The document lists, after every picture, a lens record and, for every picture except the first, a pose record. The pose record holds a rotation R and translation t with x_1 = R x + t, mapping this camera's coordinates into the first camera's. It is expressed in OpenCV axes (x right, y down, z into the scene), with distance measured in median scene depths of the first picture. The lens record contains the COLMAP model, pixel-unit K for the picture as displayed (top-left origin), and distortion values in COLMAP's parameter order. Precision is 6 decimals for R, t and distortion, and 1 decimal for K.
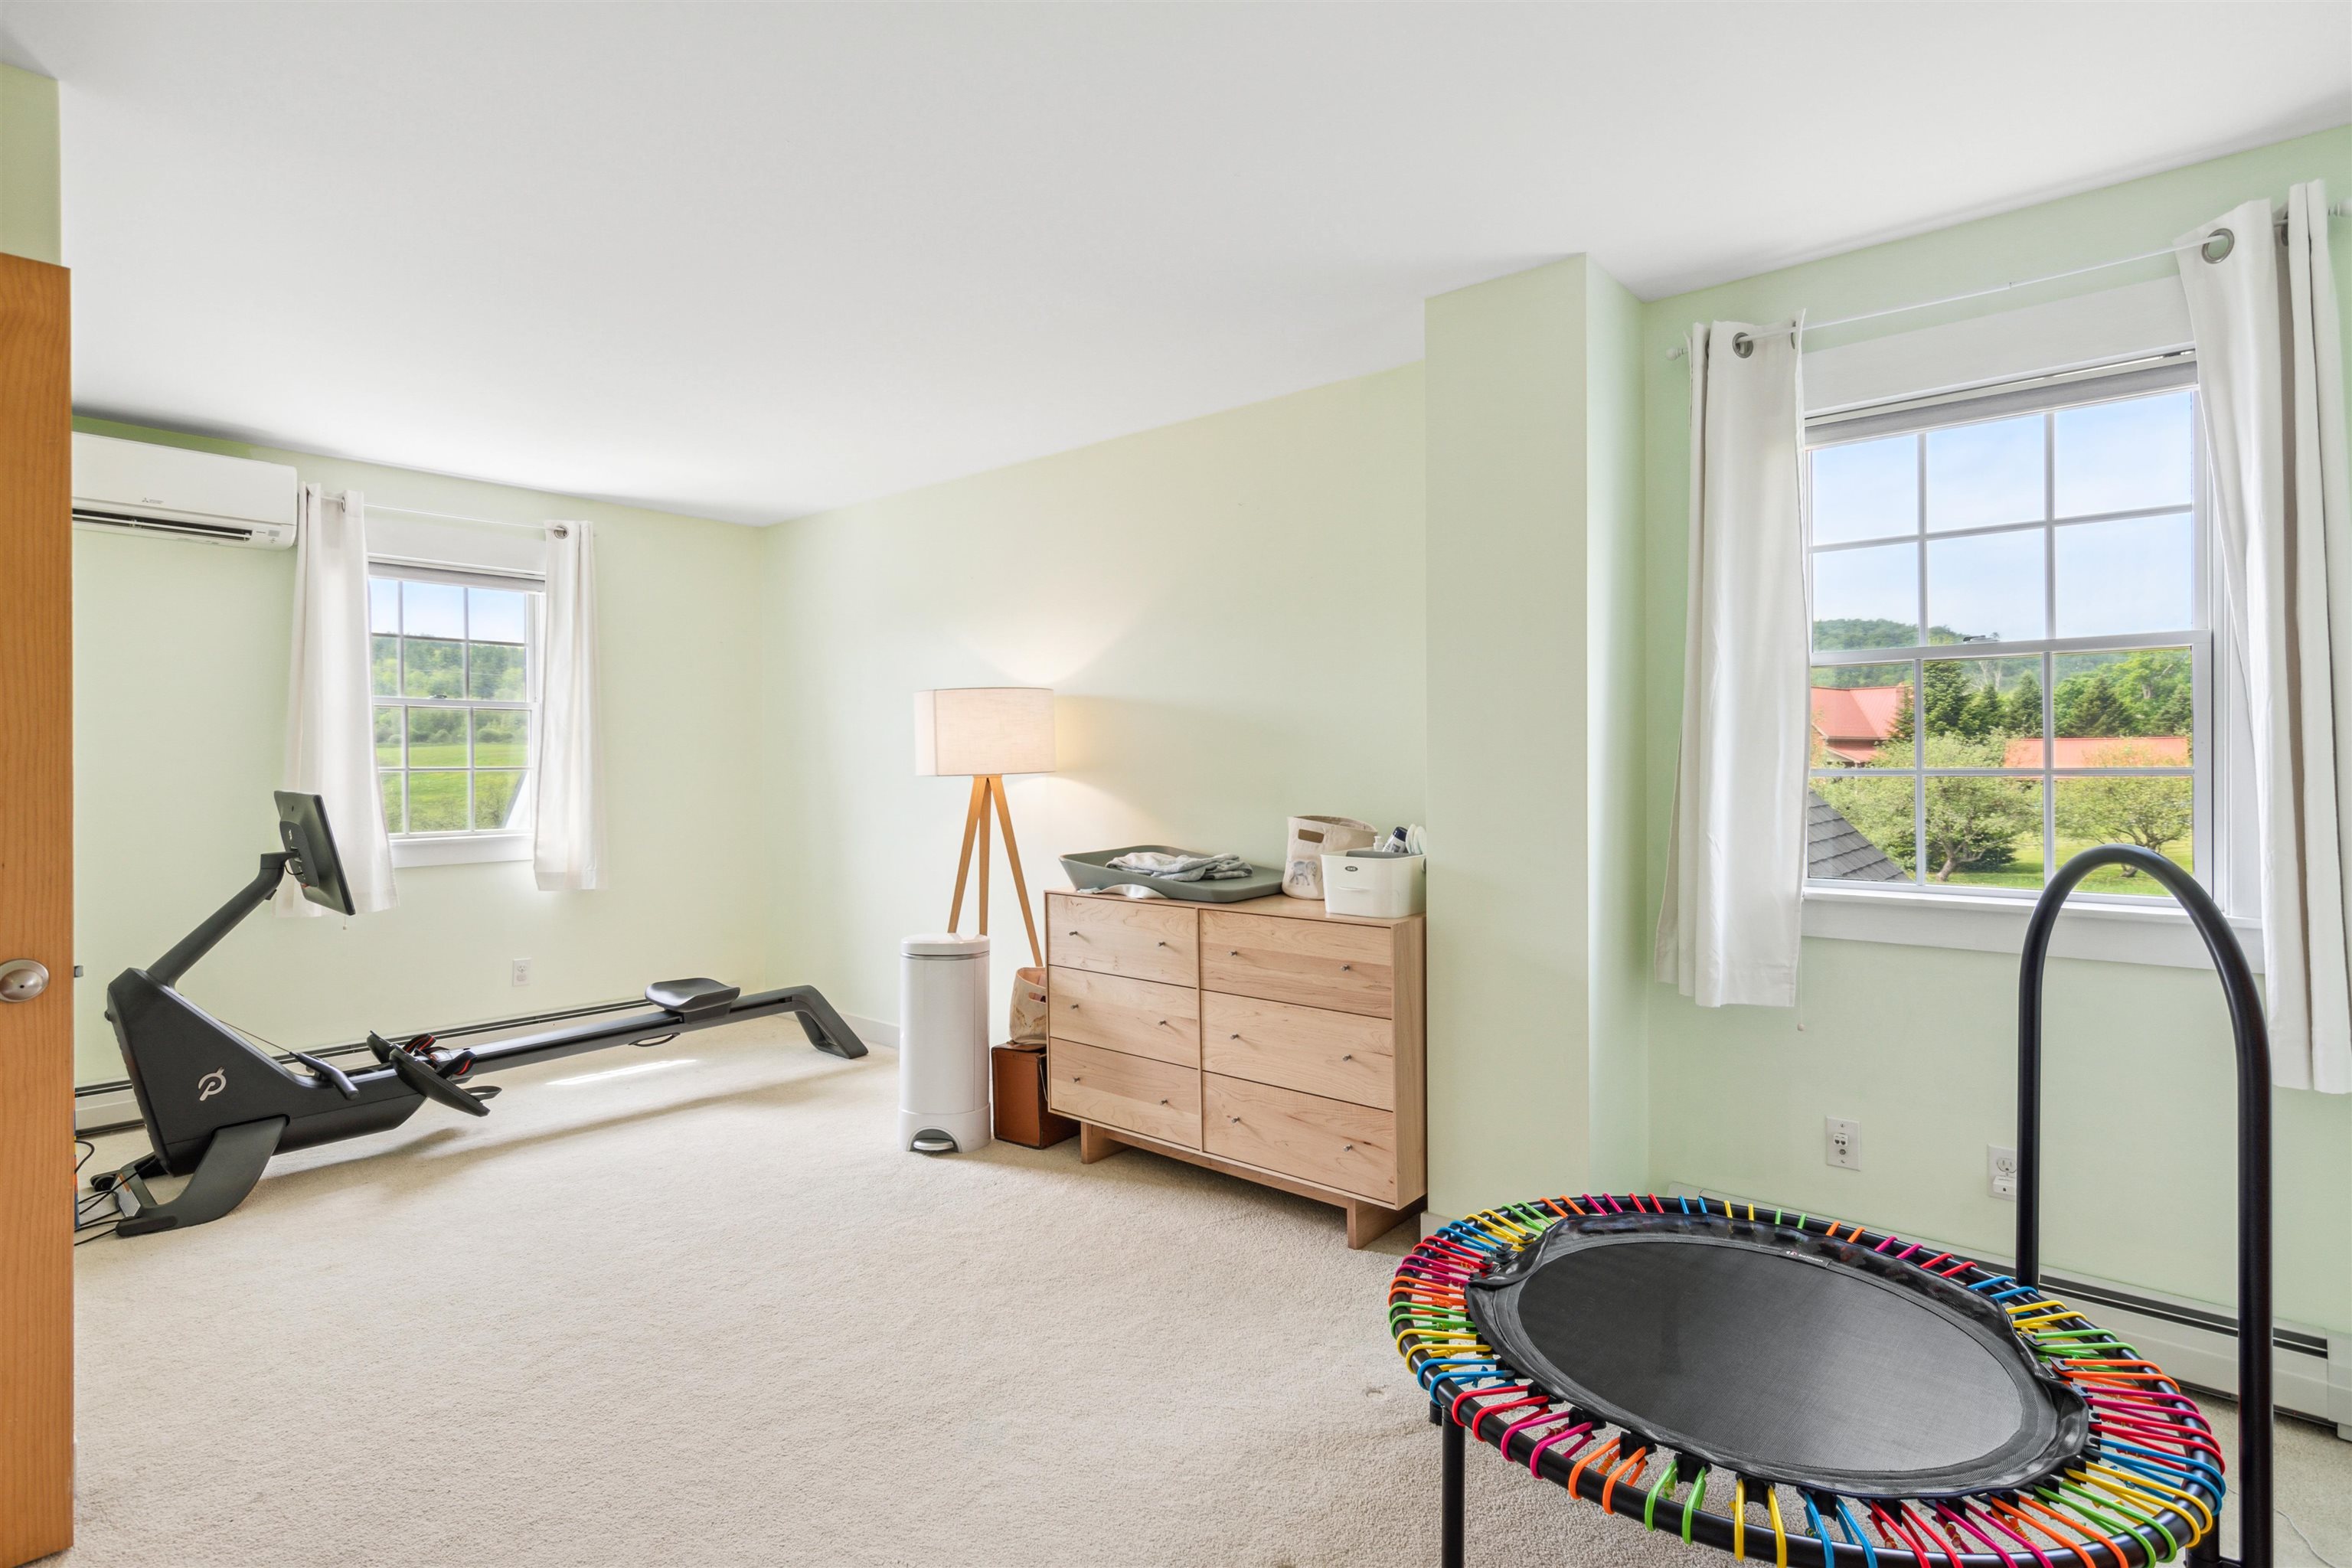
lens RADIAL K [[1133.8, 0, 1142.9], [0, 1133.8, 786.3], [0, 0, 1]] dist [-0.001216, 0.000405]
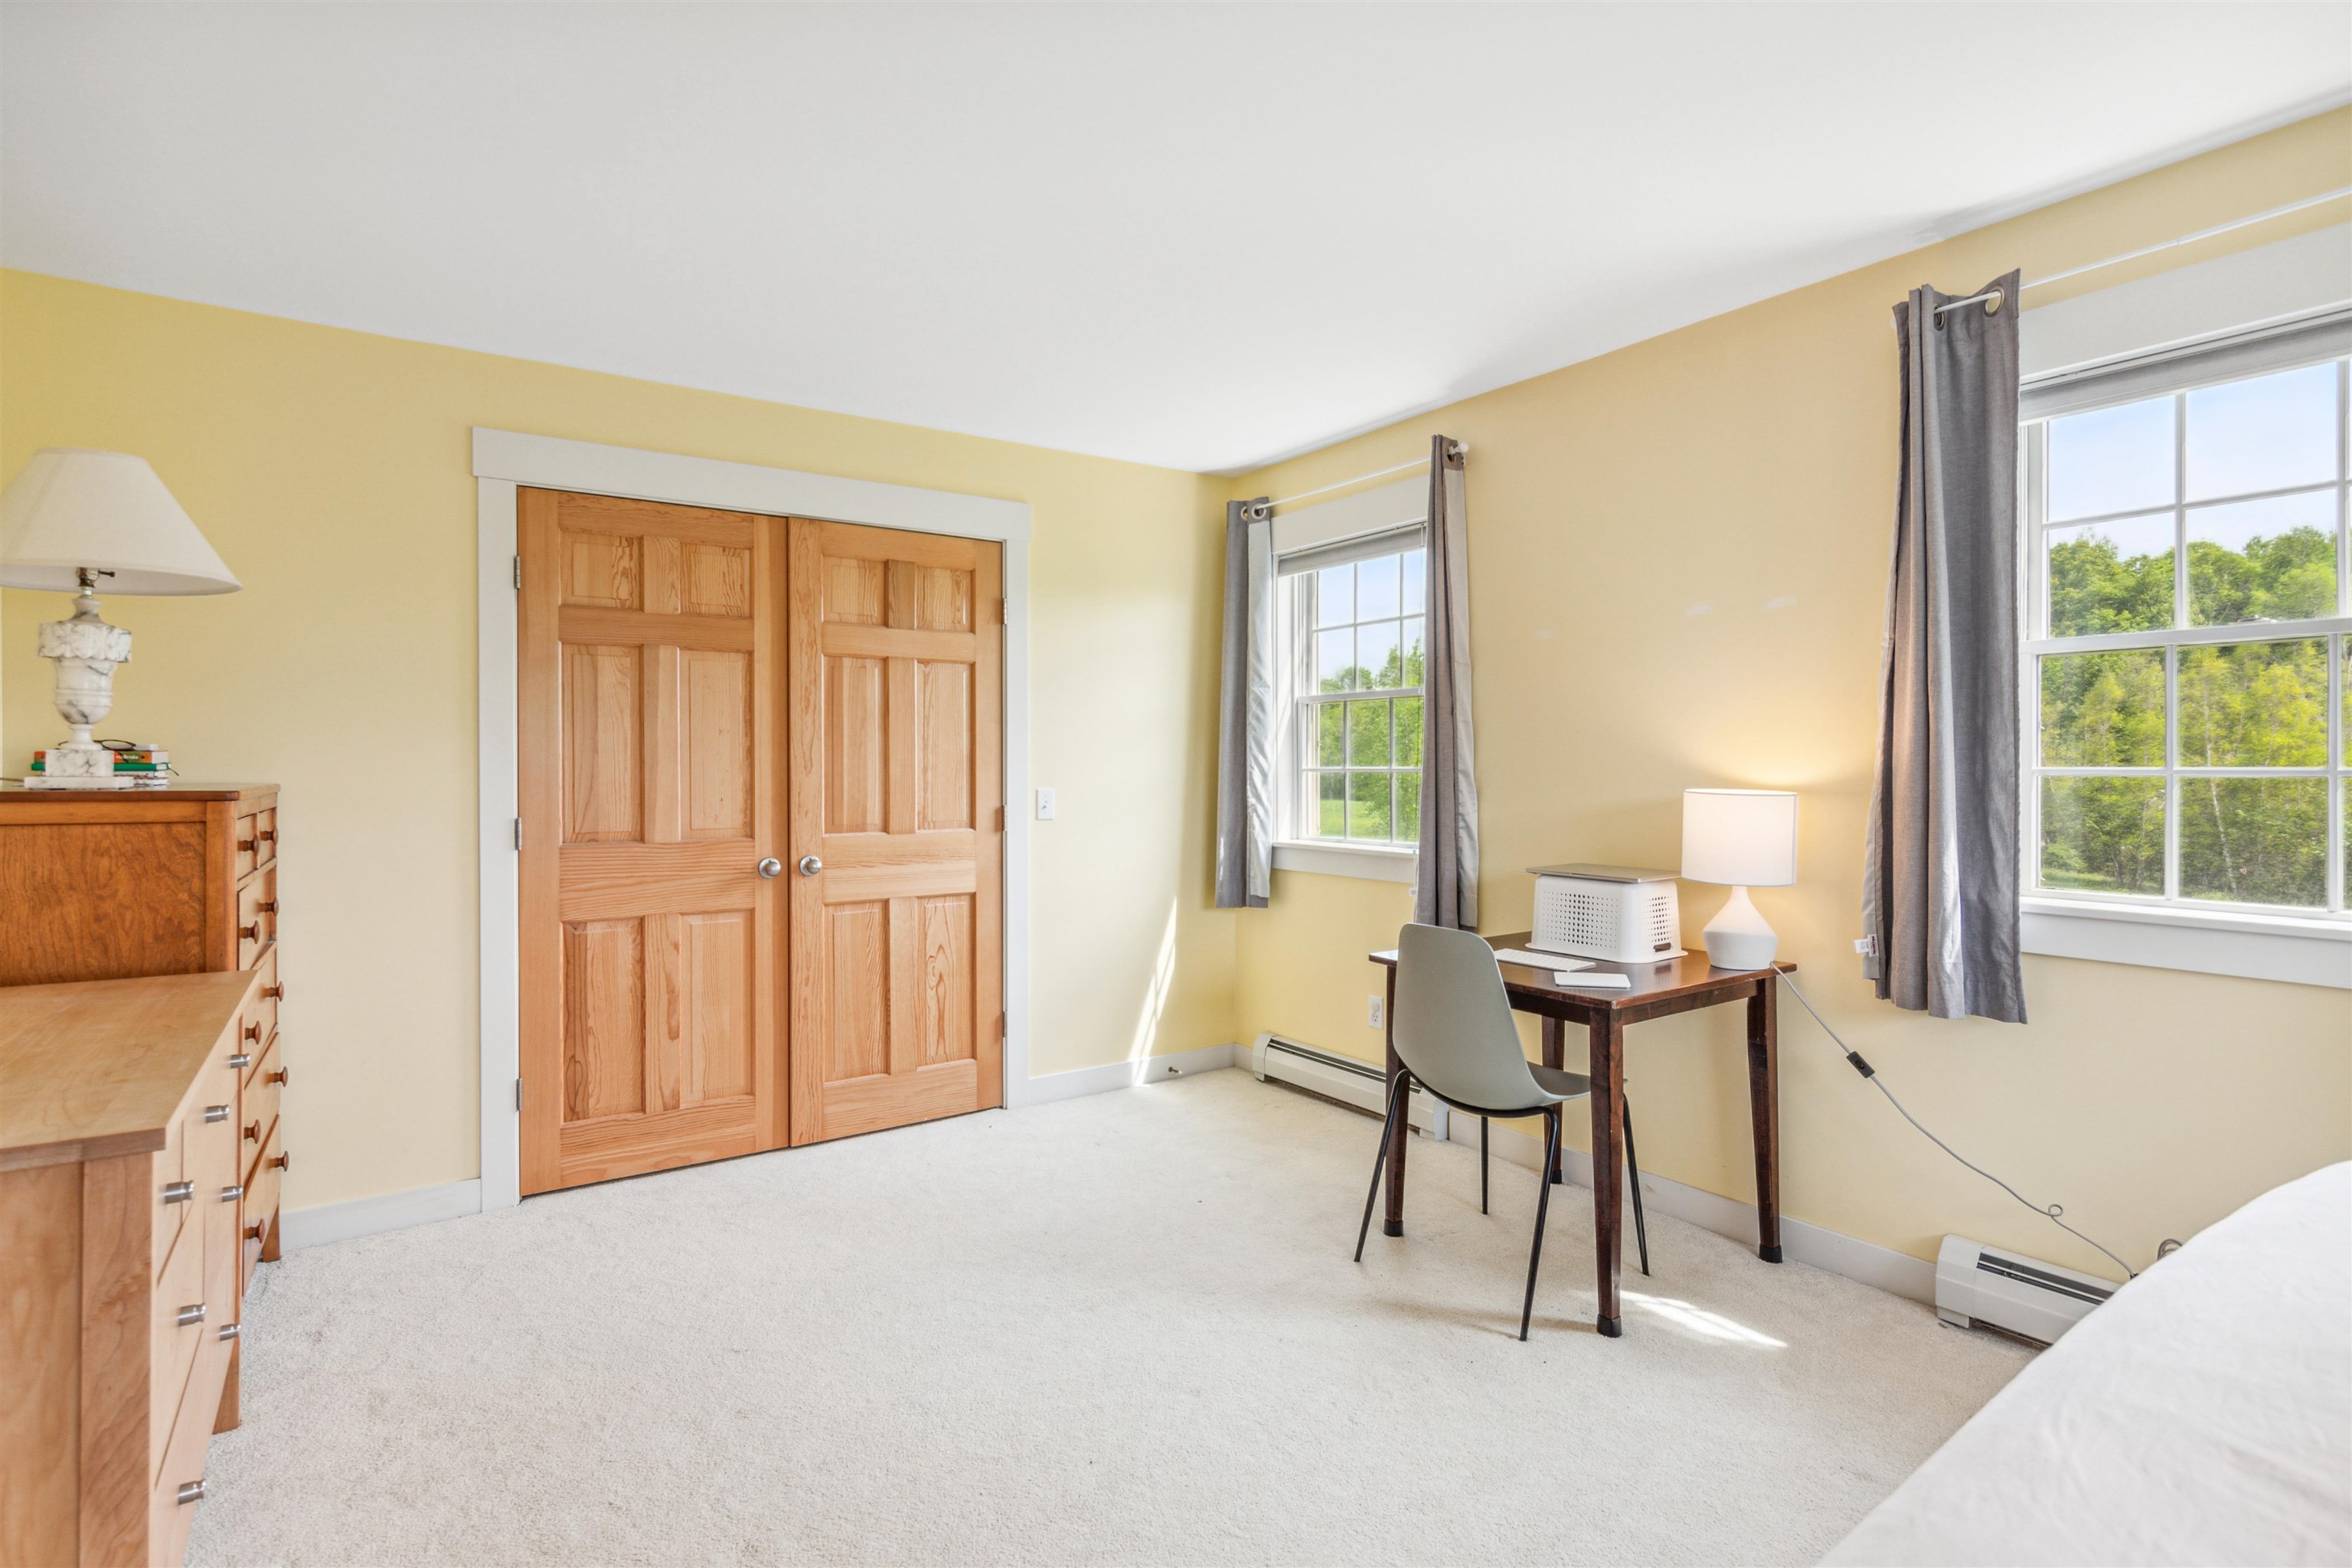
lens RADIAL K [[1133.8, 0, 1142.9], [0, 1133.8, 786.3], [0, 0, 1]] dist [-0.001216, 0.000405]
pose [[0.967557, 0.008278, -0.252519, 0.309208], [-0.005890, 0.999931, 0.010210, -0.001060], [0.252586, -0.008392, 0.967538, -0.250754]]
